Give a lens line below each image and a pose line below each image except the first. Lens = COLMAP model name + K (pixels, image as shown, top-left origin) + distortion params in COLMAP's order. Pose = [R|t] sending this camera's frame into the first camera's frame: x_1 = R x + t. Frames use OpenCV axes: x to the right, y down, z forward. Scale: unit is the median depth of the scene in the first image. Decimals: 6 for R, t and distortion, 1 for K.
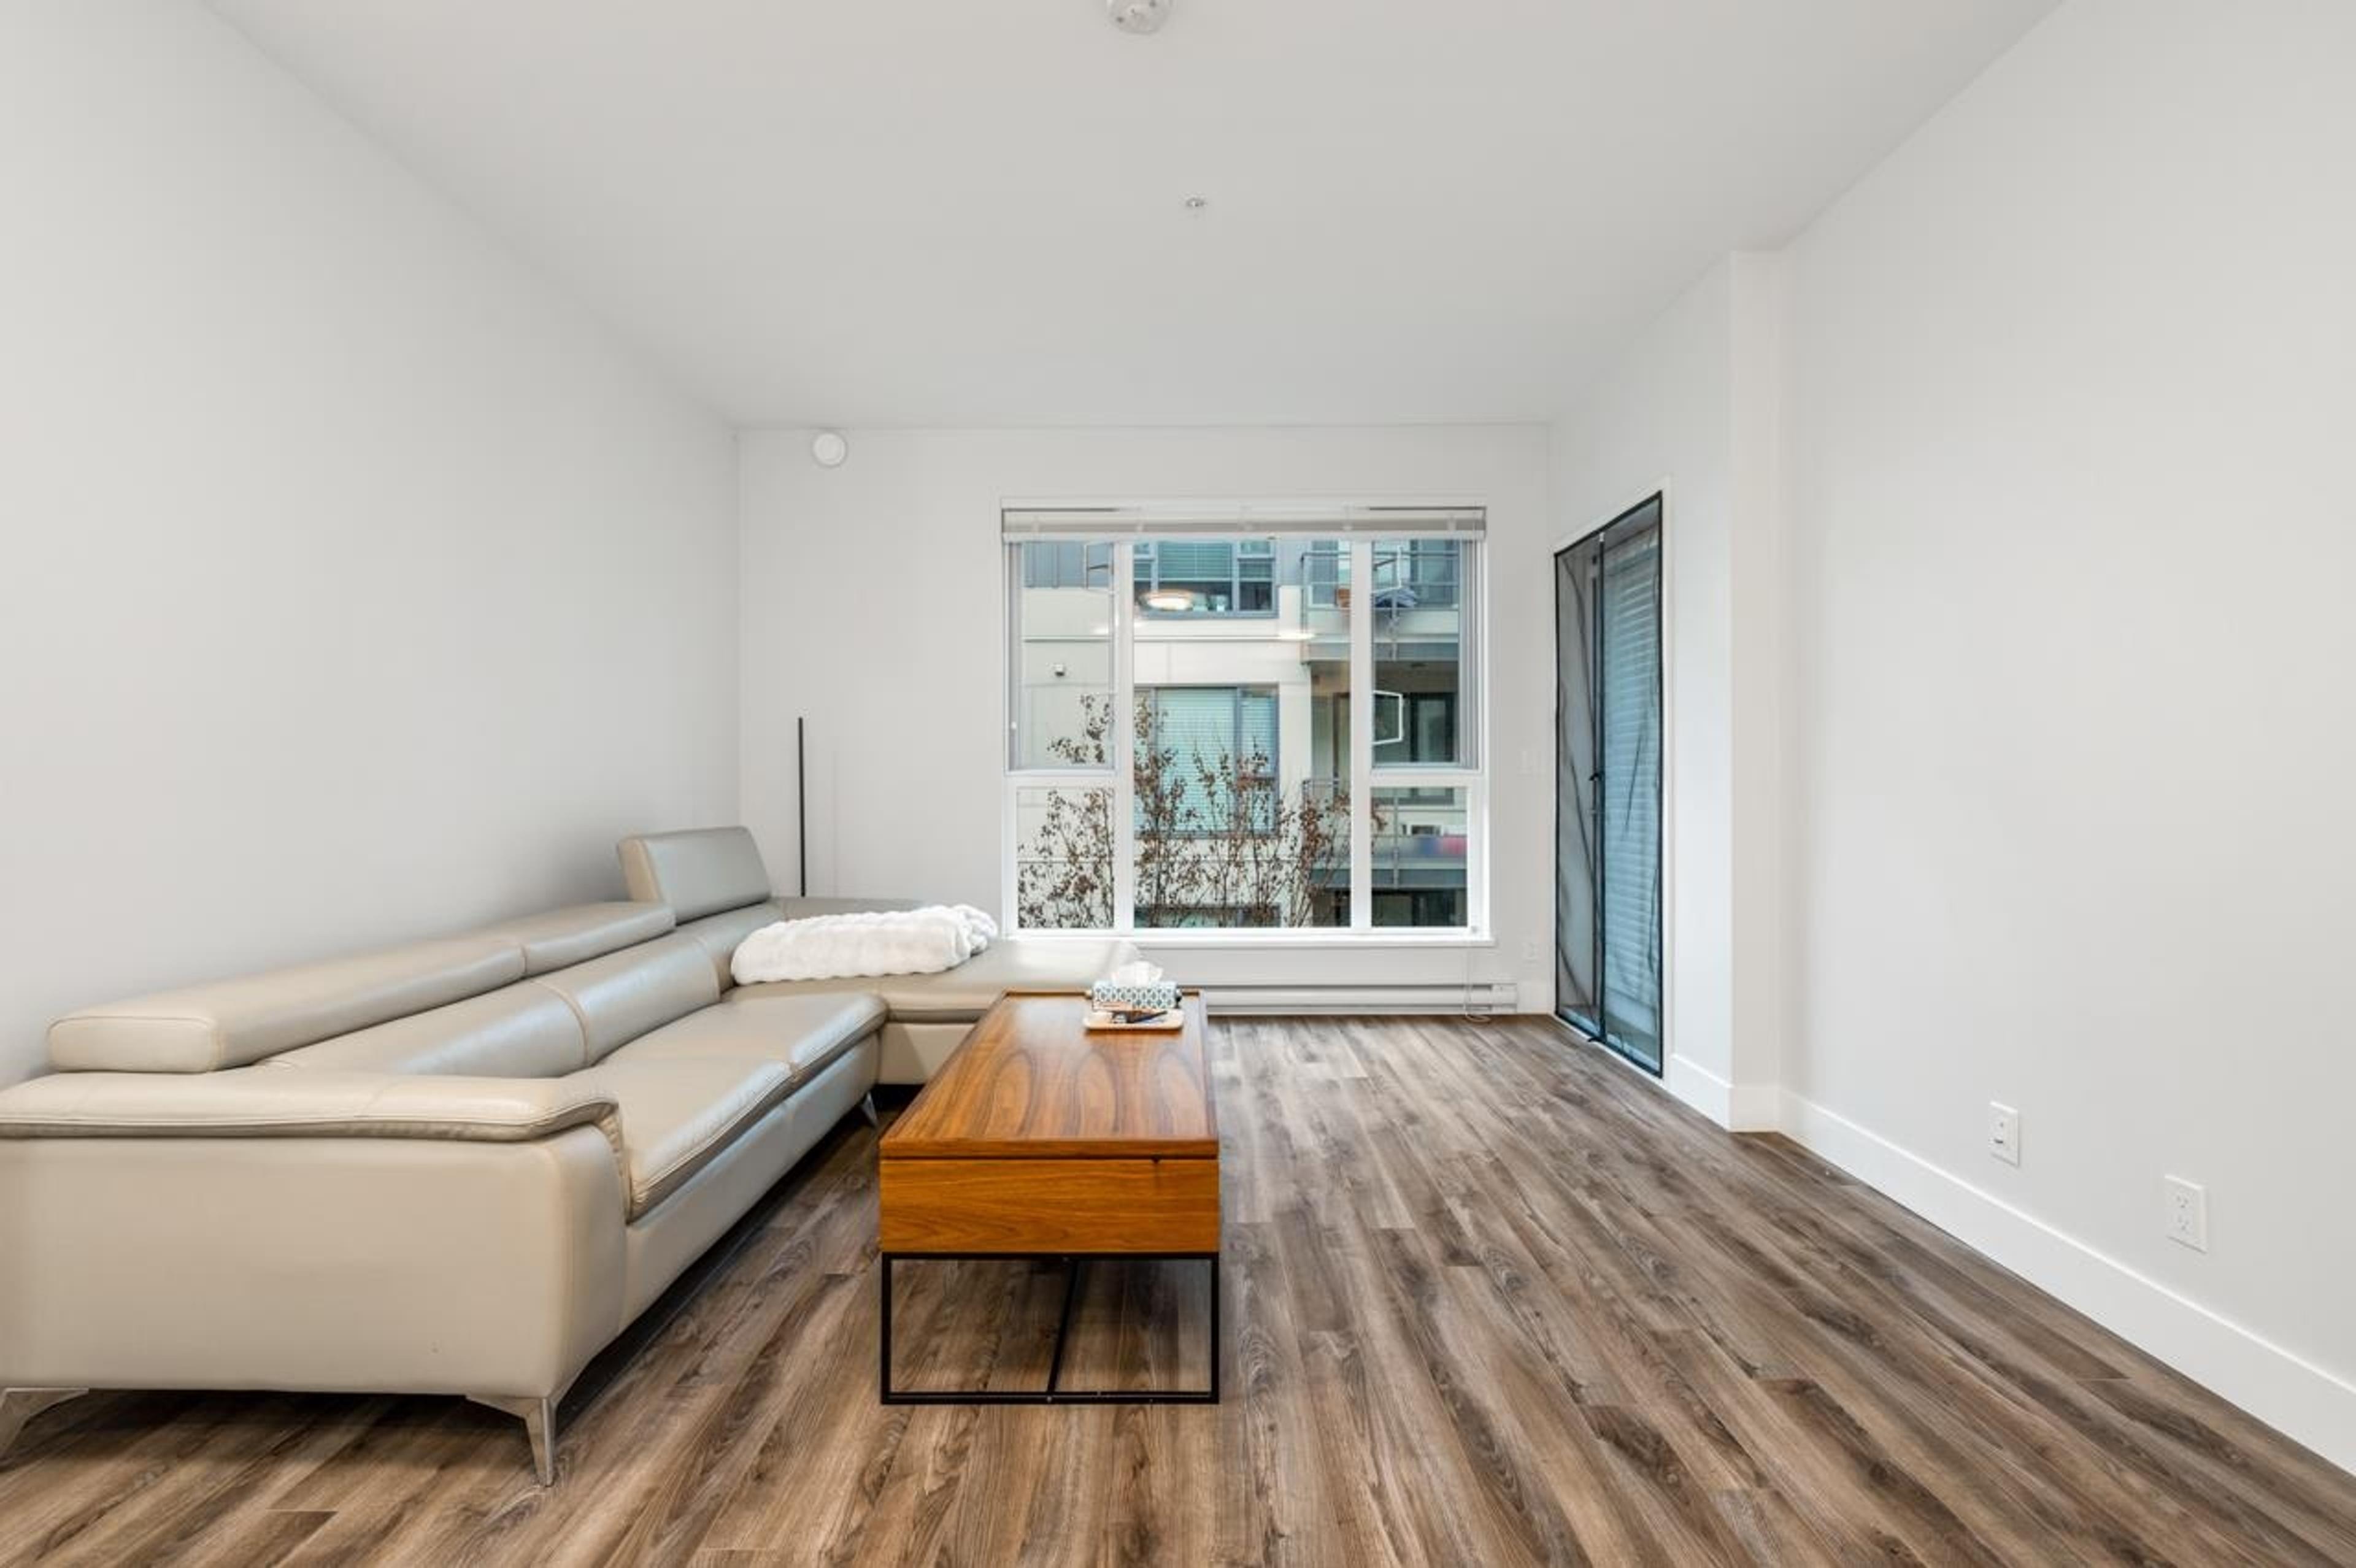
lens RADIAL K [[1007.9, 0, 1176.0], [0, 1007.9, 773.3], [0, 0, 1]] dist [-0.002140, 0.002210]
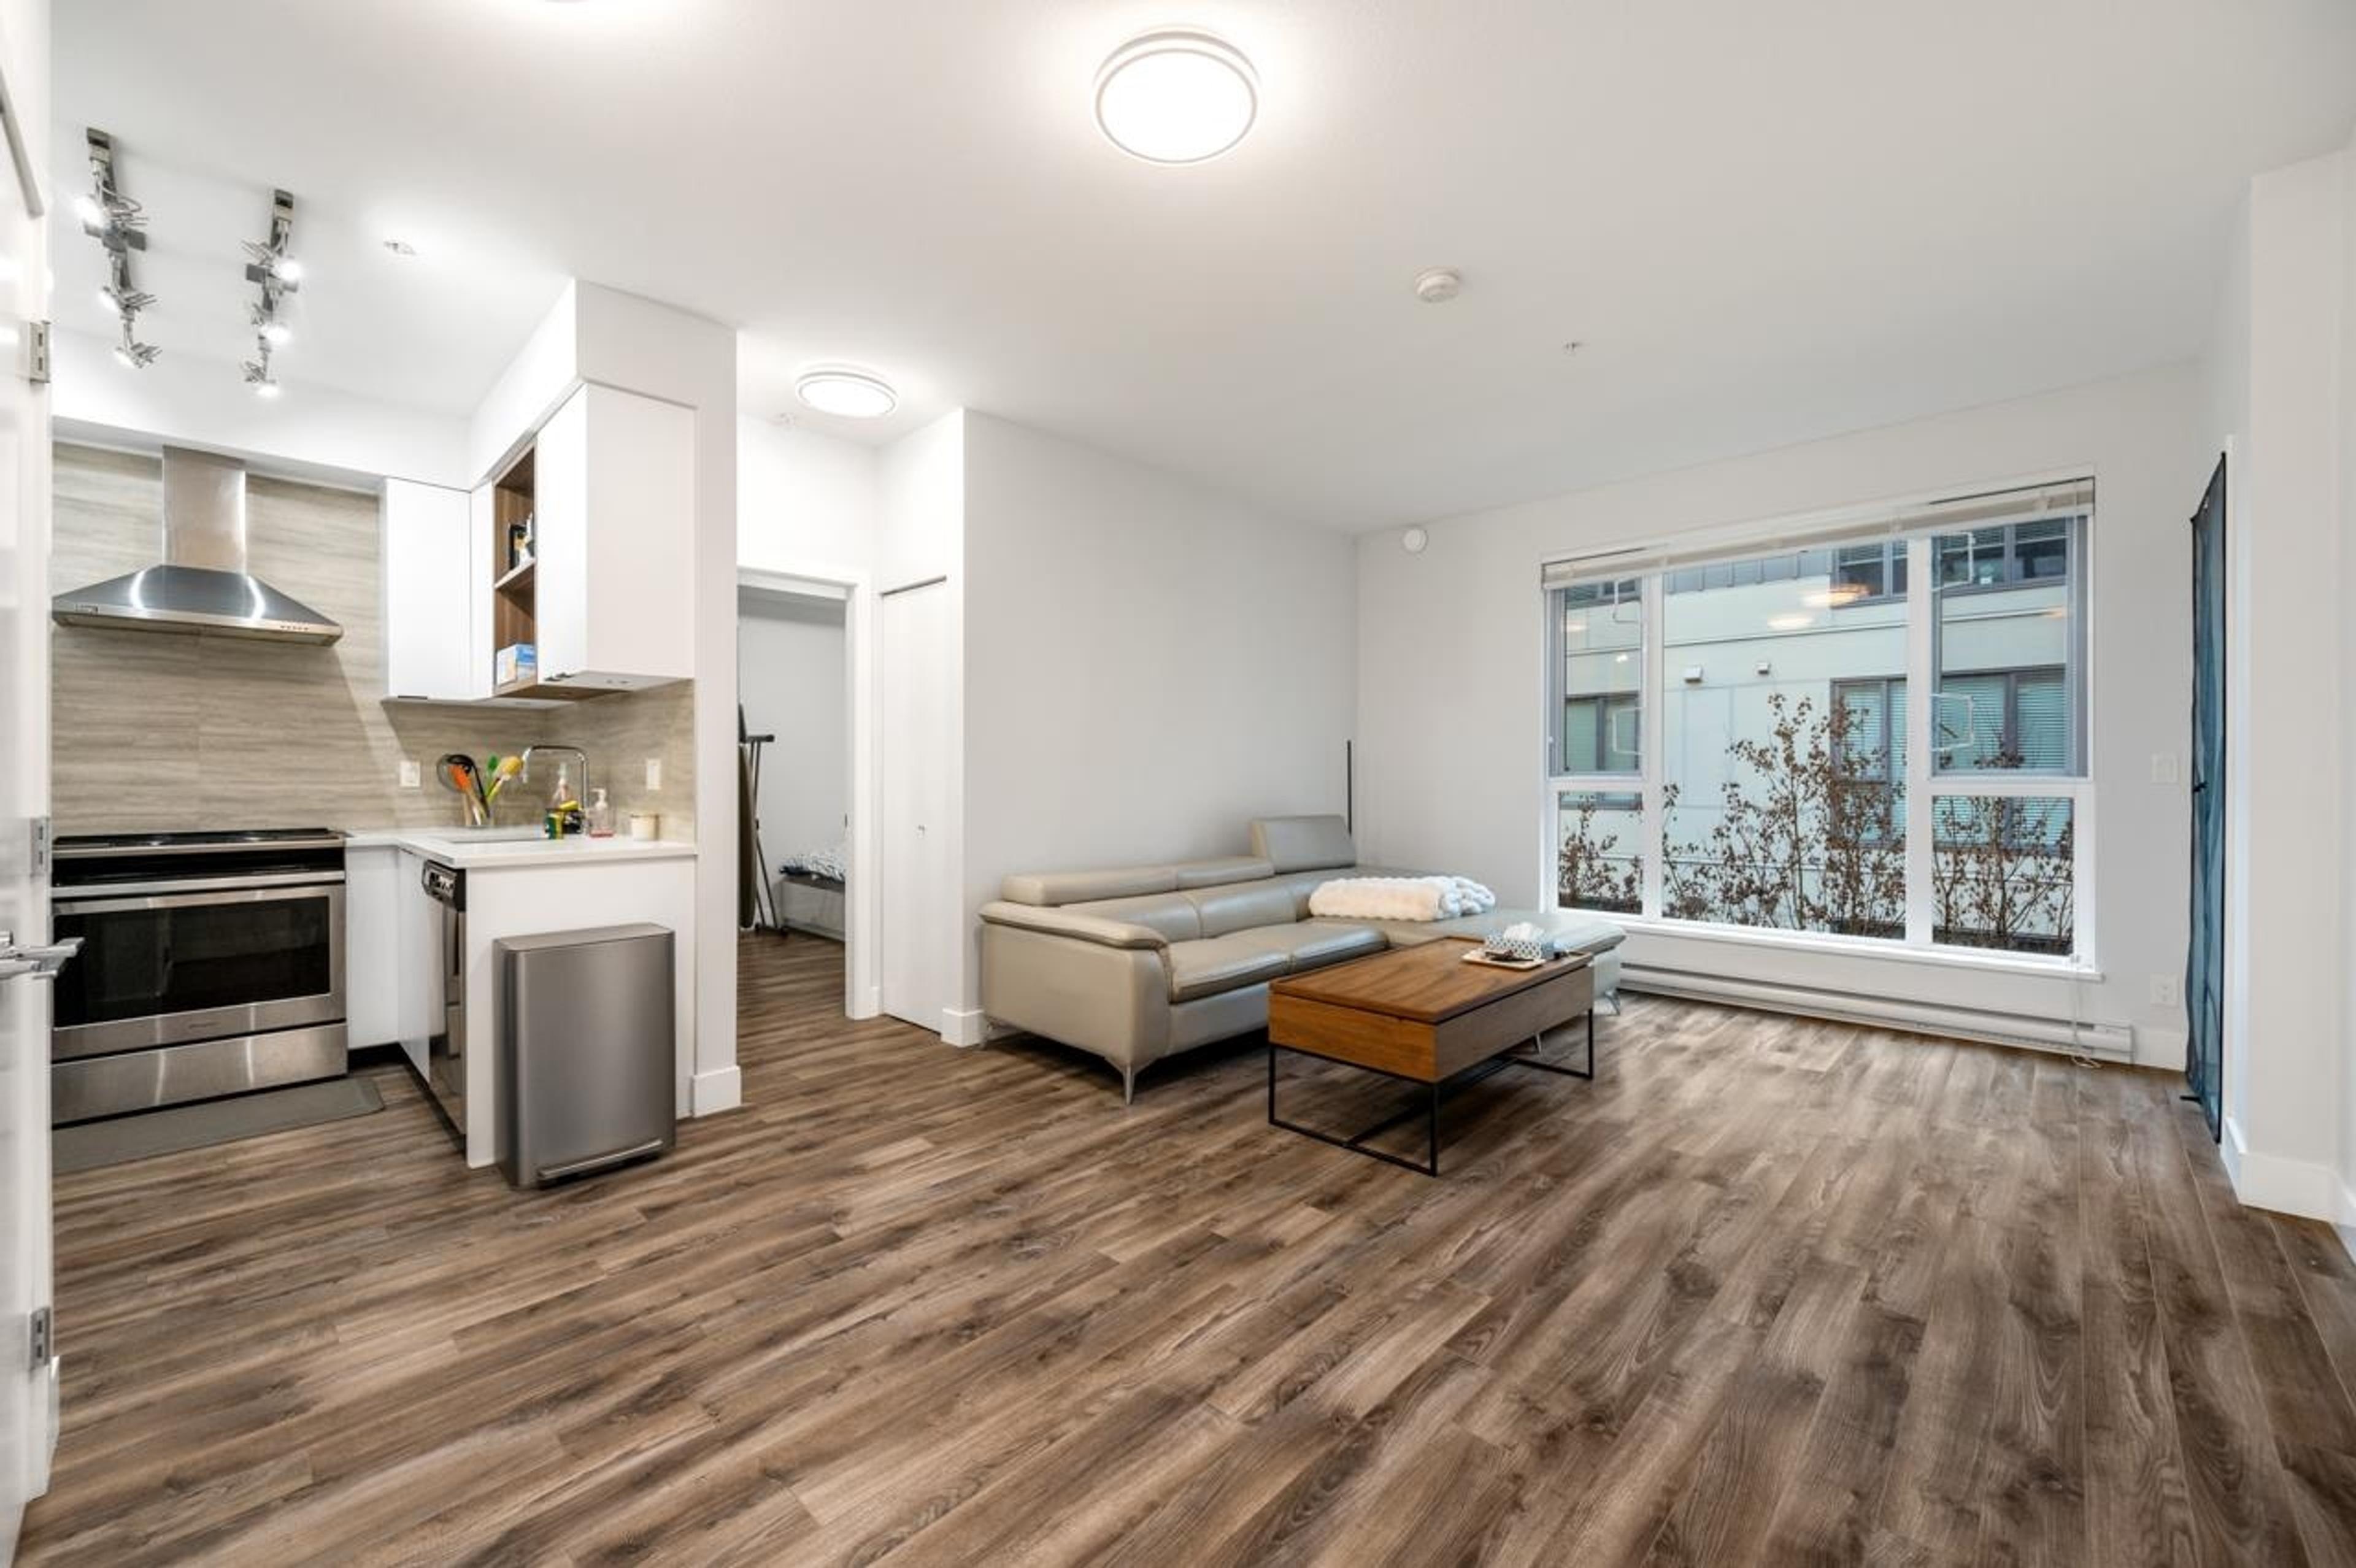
lens RADIAL K [[937.8, 0, 1167.3], [0, 937.8, 780.5], [0, 0, 1]] dist [0.005035, -0.001093]
pose [[0.718972, 0.006431, -0.695009, 0.577921], [-0.000113, 0.999958, 0.009136, -0.017658], [0.695039, -0.006490, 0.718943, -0.279435]]
